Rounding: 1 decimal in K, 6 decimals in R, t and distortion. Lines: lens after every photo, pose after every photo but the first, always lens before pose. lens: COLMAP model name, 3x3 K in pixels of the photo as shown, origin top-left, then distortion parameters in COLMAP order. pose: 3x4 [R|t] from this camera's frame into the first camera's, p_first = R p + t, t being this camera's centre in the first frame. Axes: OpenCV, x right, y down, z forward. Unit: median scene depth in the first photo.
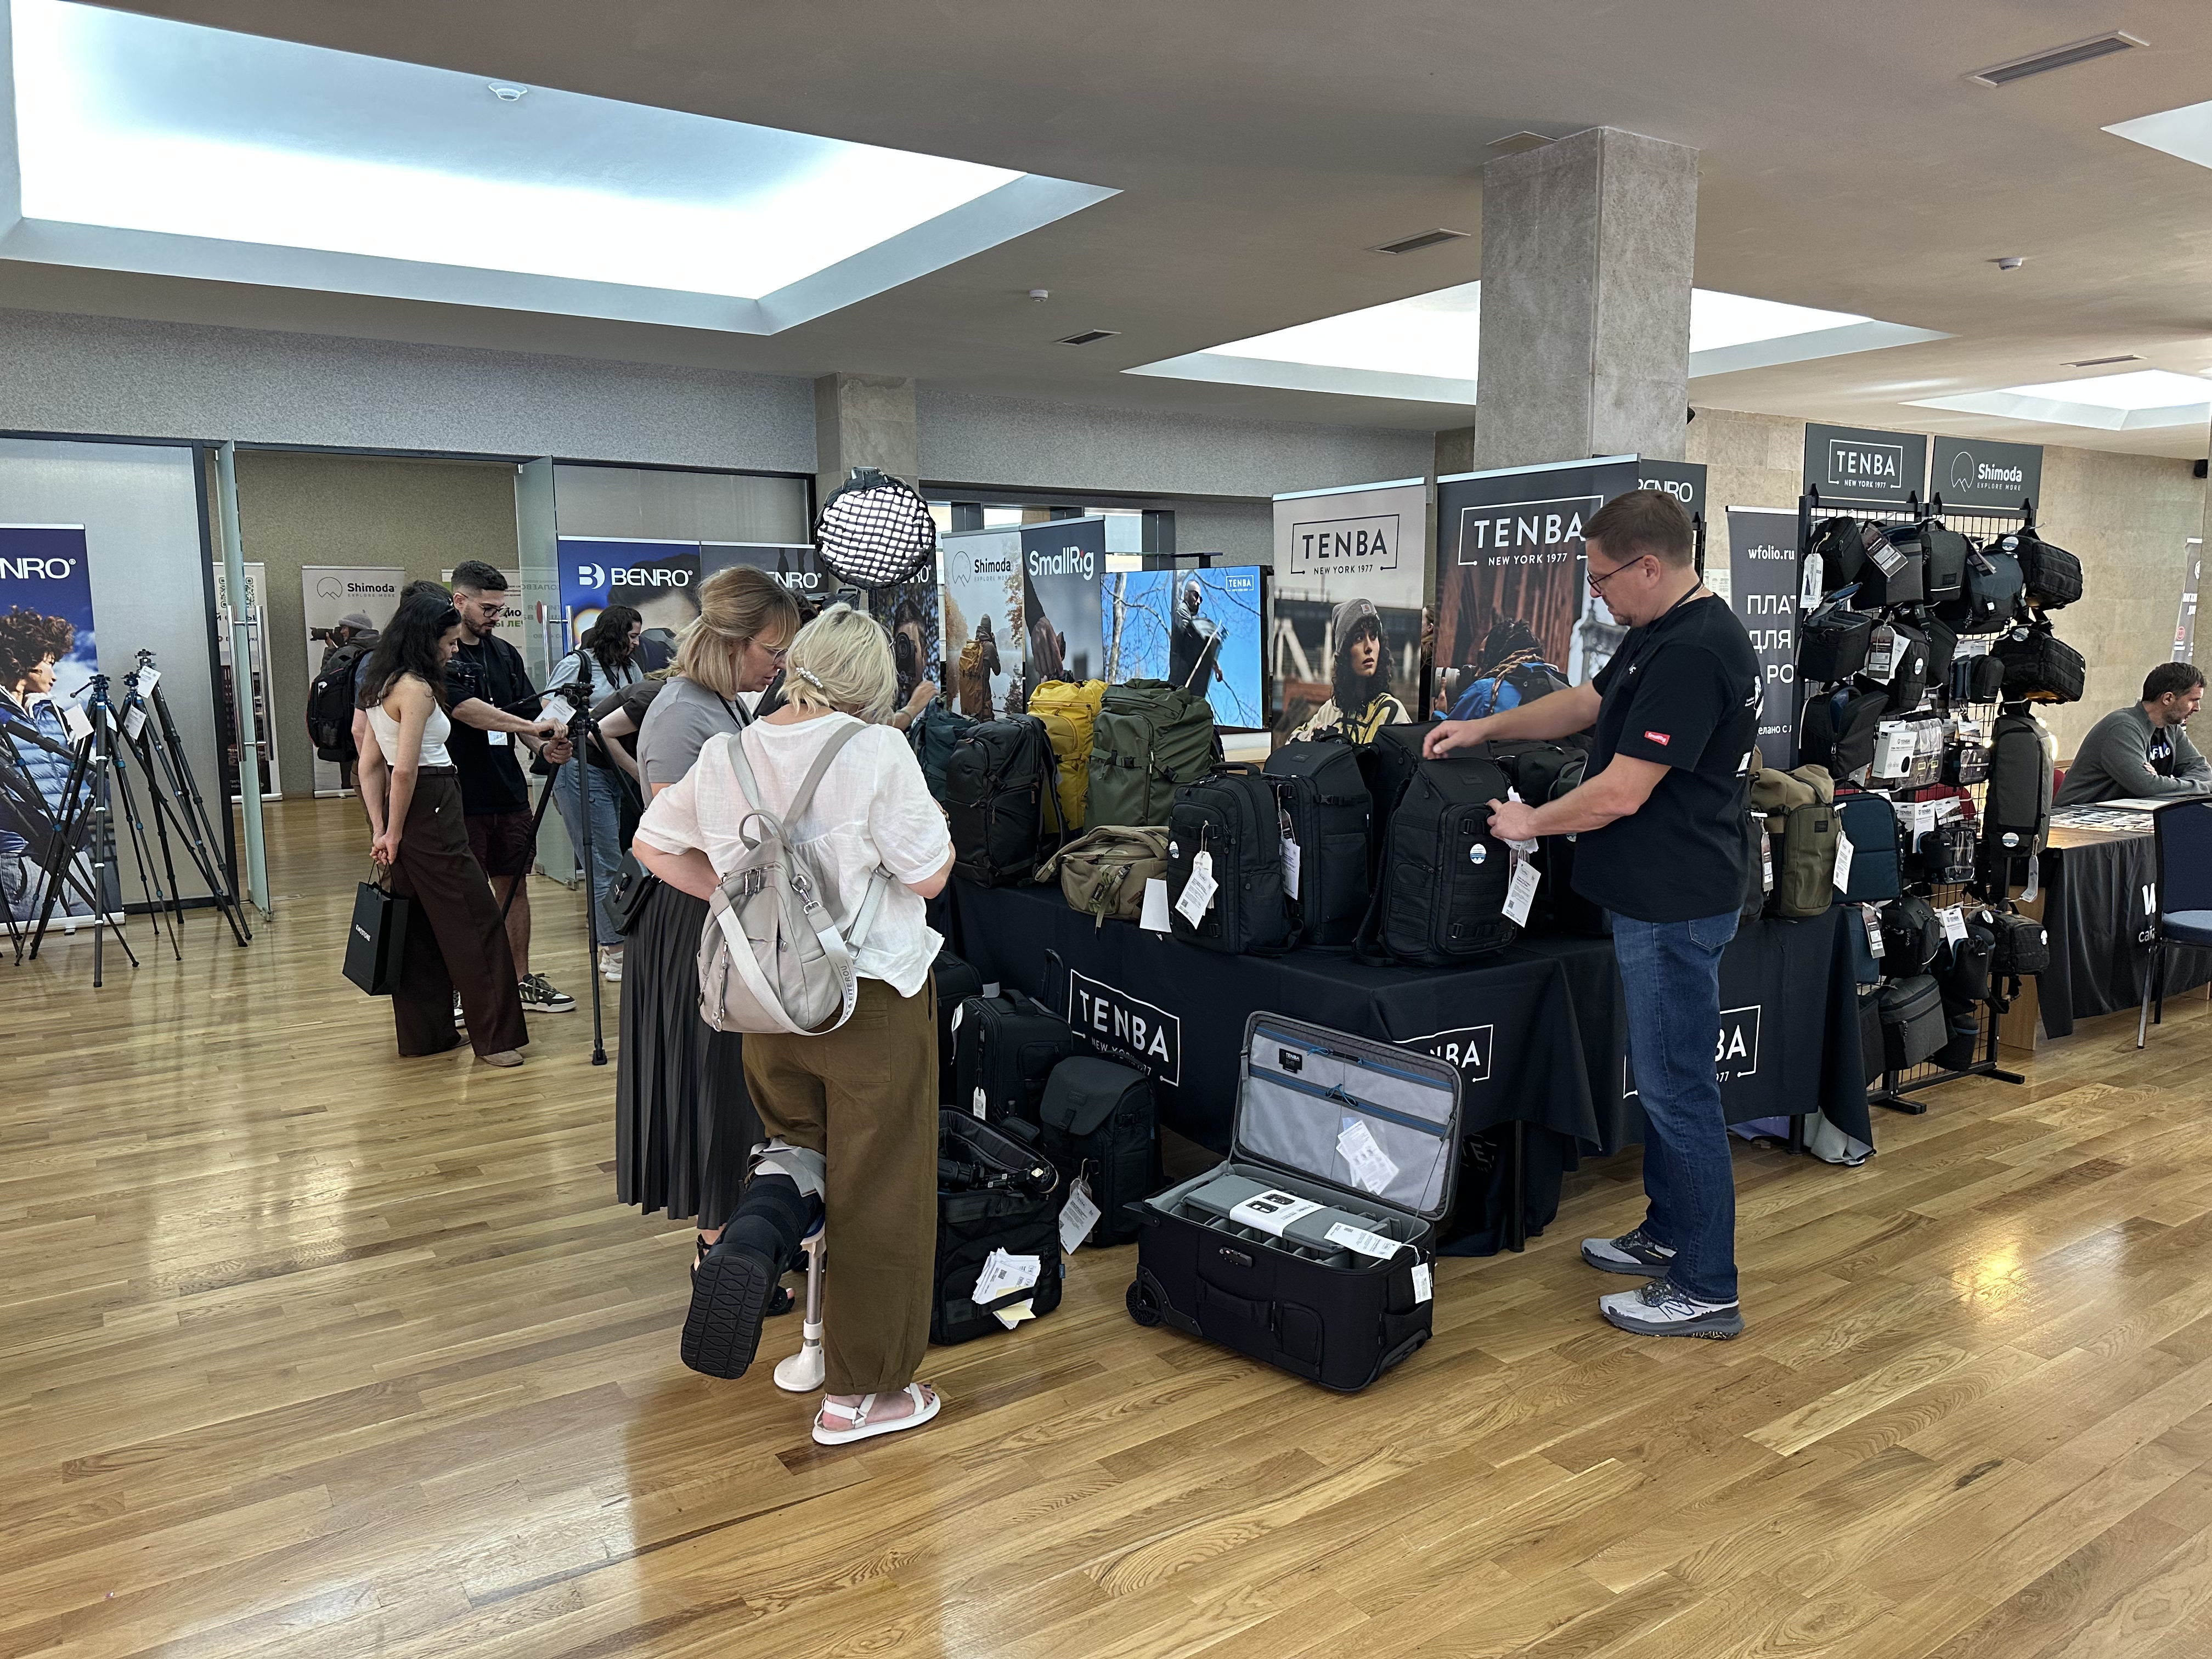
lens RADIAL K [[1621.6, 0, 1110.9], [0, 1621.6, 829.6], [0, 0, 1]] dist [0.060818, -0.055779]
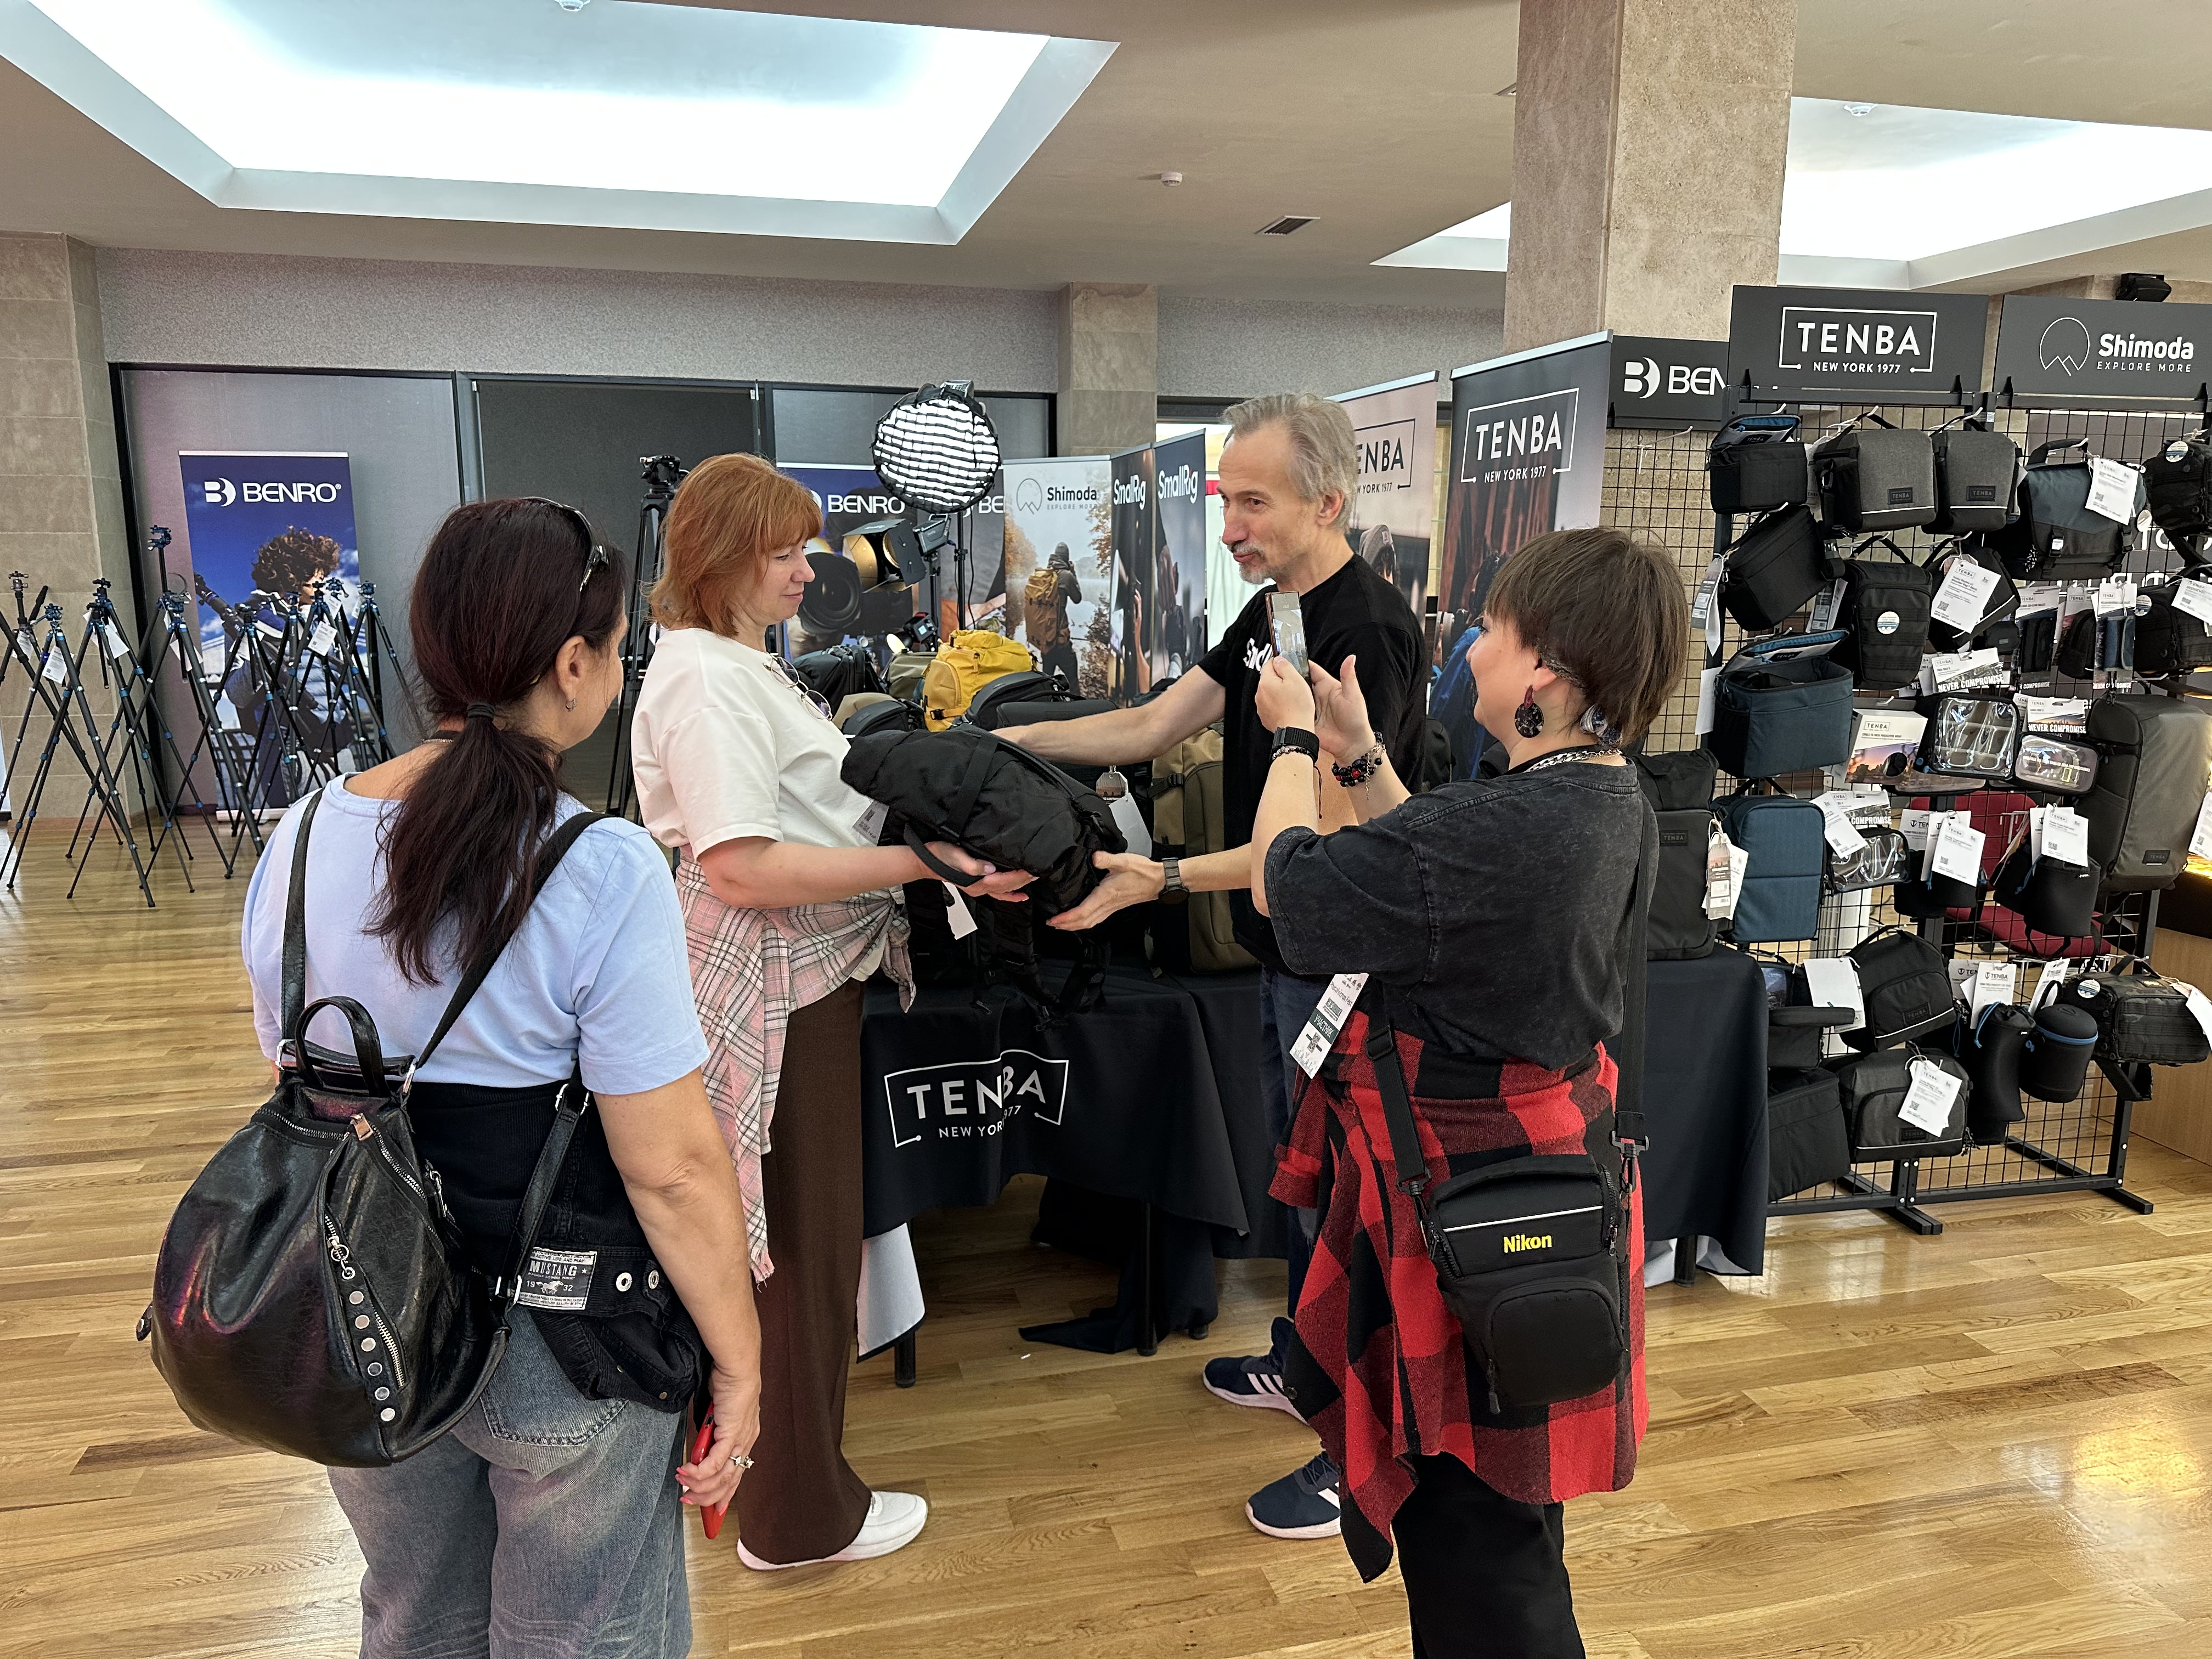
lens RADIAL K [[1621.6, 0, 1120.3], [0, 1621.6, 833.7], [0, 0, 1]] dist [0.060818, -0.055779]
pose [[0.937139, 0.069301, -0.342005, 0.350572], [-0.053673, 0.997045, 0.054960, -0.025789], [0.344803, -0.033148, 0.938089, 0.188637]]
